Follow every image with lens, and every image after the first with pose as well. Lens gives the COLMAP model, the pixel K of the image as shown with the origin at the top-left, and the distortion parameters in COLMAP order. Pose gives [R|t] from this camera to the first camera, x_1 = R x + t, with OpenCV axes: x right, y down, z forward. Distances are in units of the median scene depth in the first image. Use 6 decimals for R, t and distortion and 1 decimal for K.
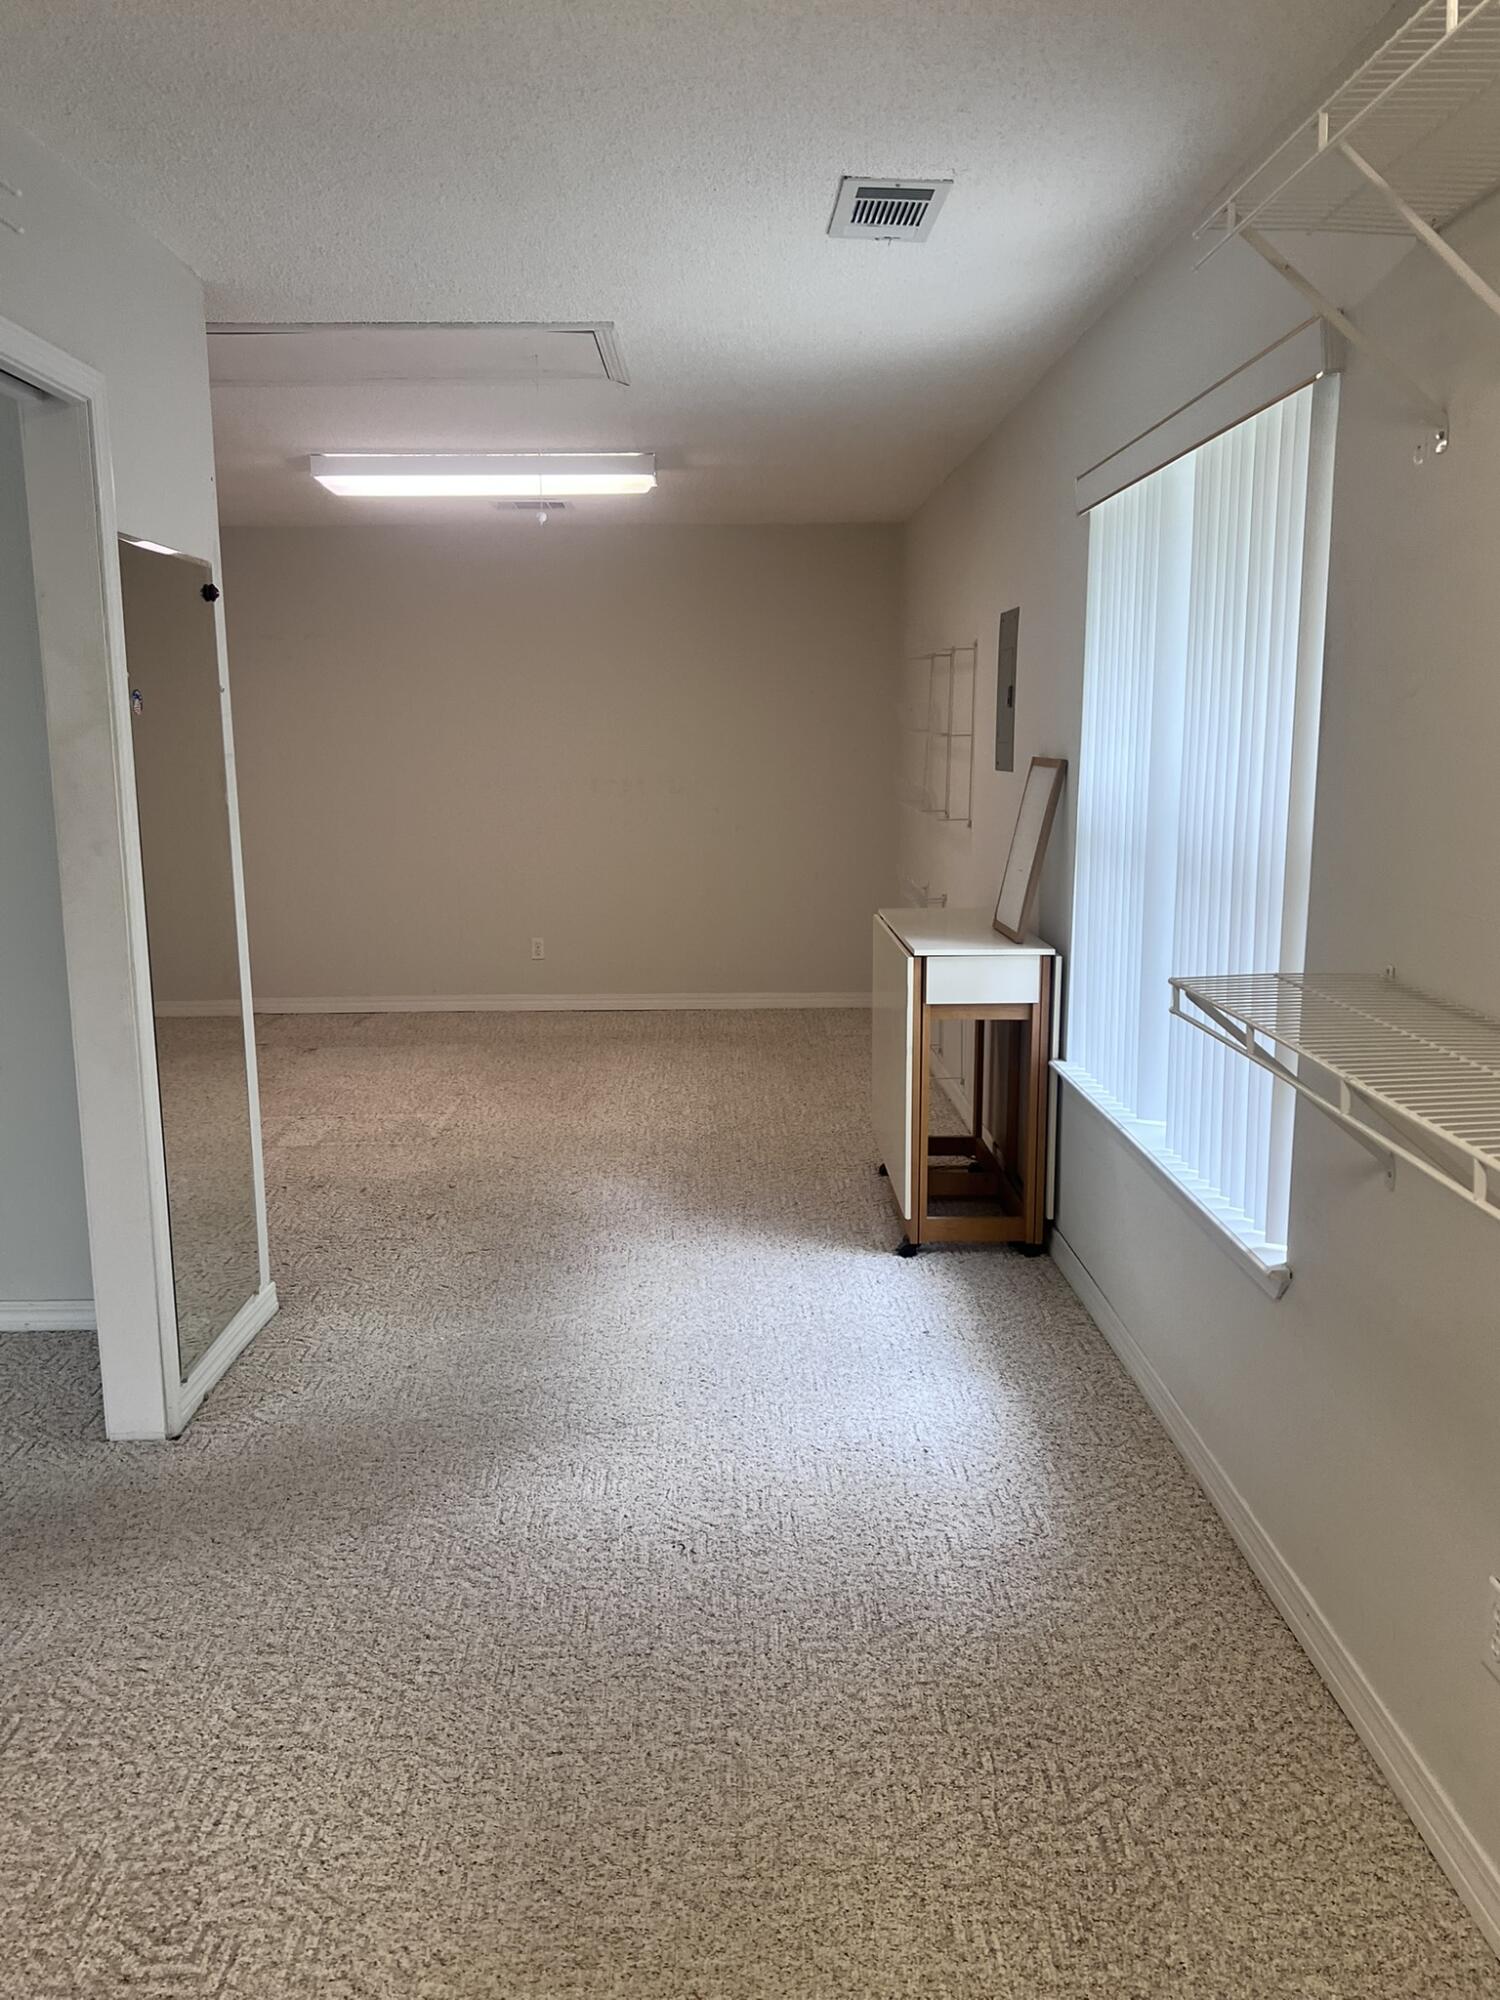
lens RADIAL K [[1571.0, 0, 736.2], [0, 1571.0, 1007.8], [0, 0, 1]] dist [0.032825, -0.035238]
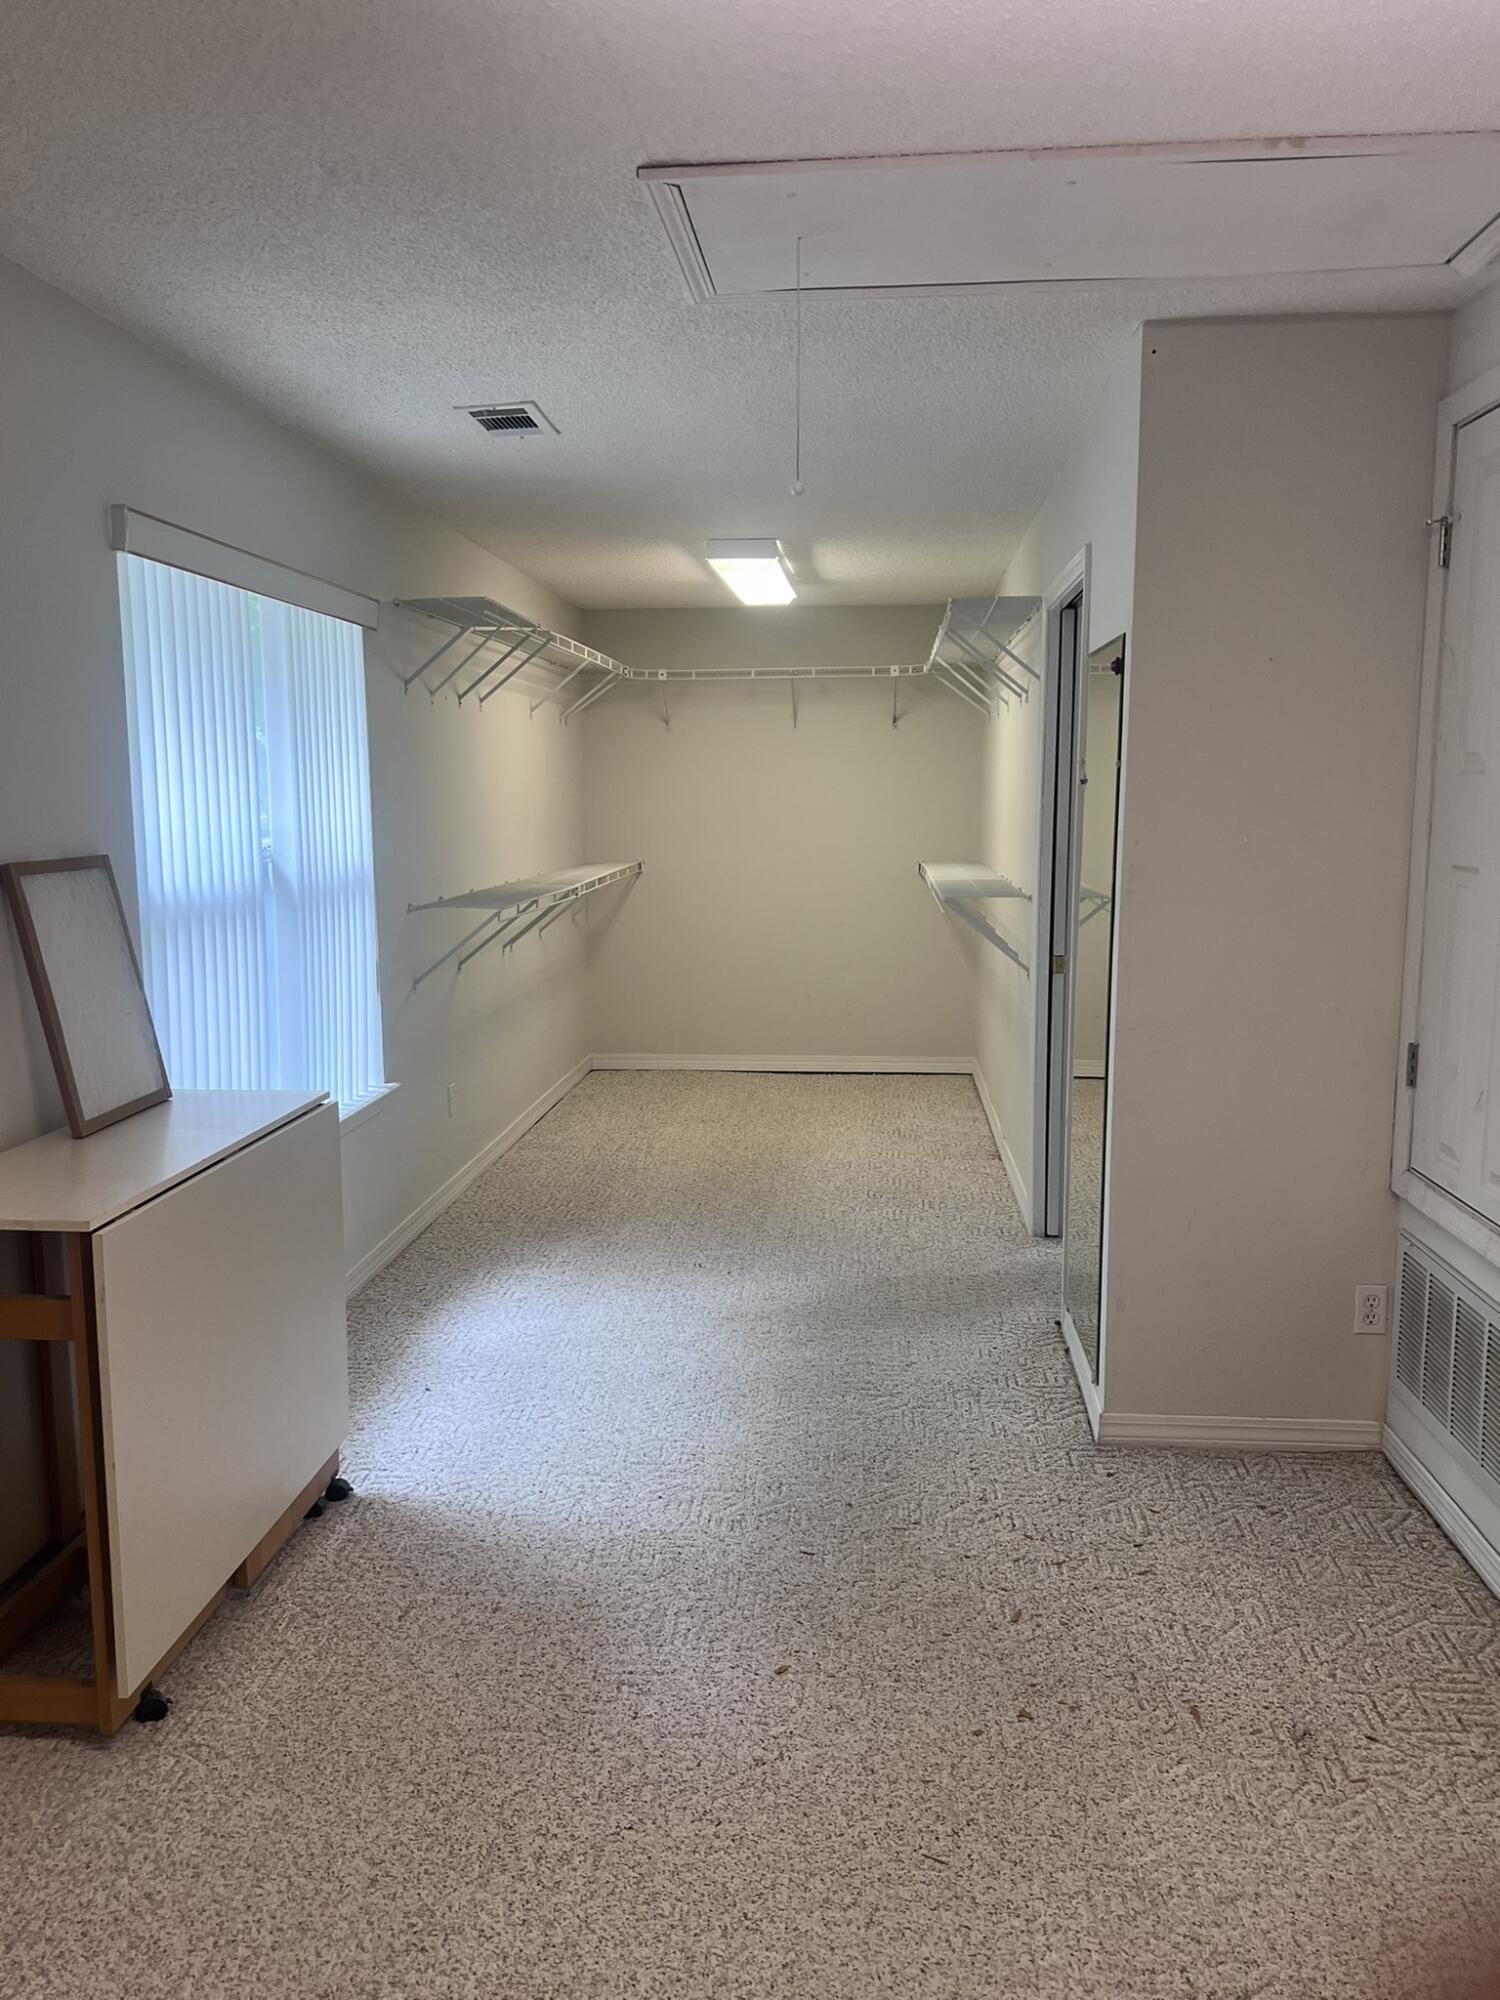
lens RADIAL K [[1571.0, 0, 744.6], [0, 1571.0, 1000.7], [0, 0, 1]] dist [0.032825, -0.035238]
pose [[-0.995202, -0.000572, 0.097837, -0.130222], [0.029858, 0.950503, 0.309278, -0.243076], [-0.093172, 0.310715, -0.945926, 1.310345]]
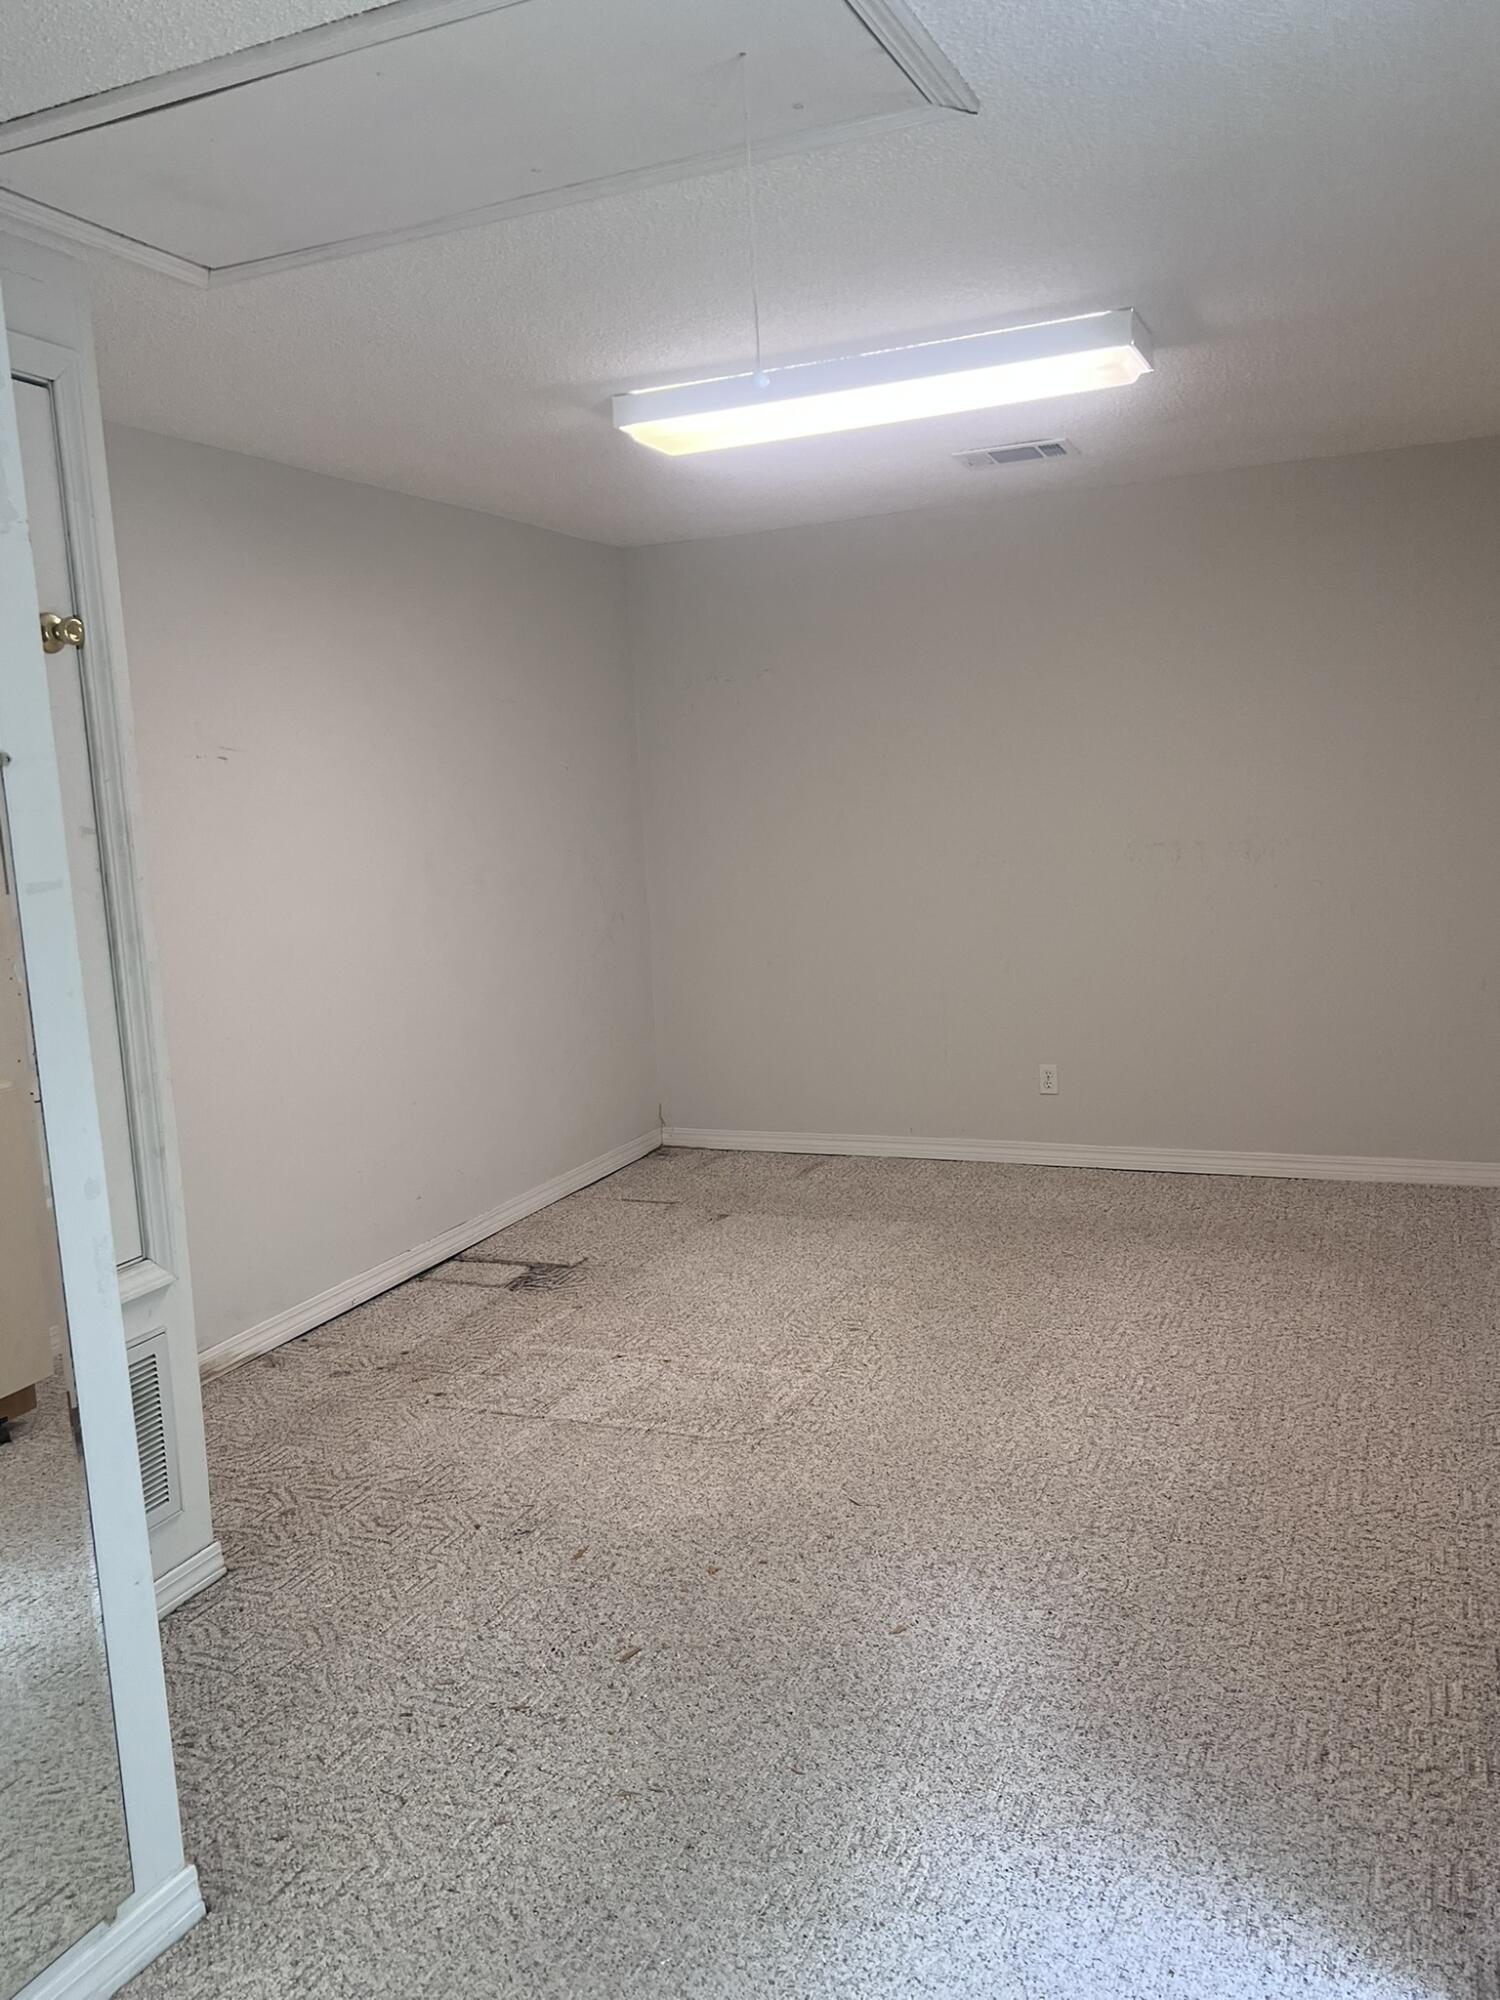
lens RADIAL K [[1571.0, 0, 746.8], [0, 1571.0, 984.0], [0, 0, 1]] dist [0.032825, -0.035238]
pose [[0.909353, 0.012235, -0.415845, 0.067317], [-0.028146, 0.999087, -0.032155, -0.079314], [0.415072, 0.040944, 0.908867, 0.426595]]
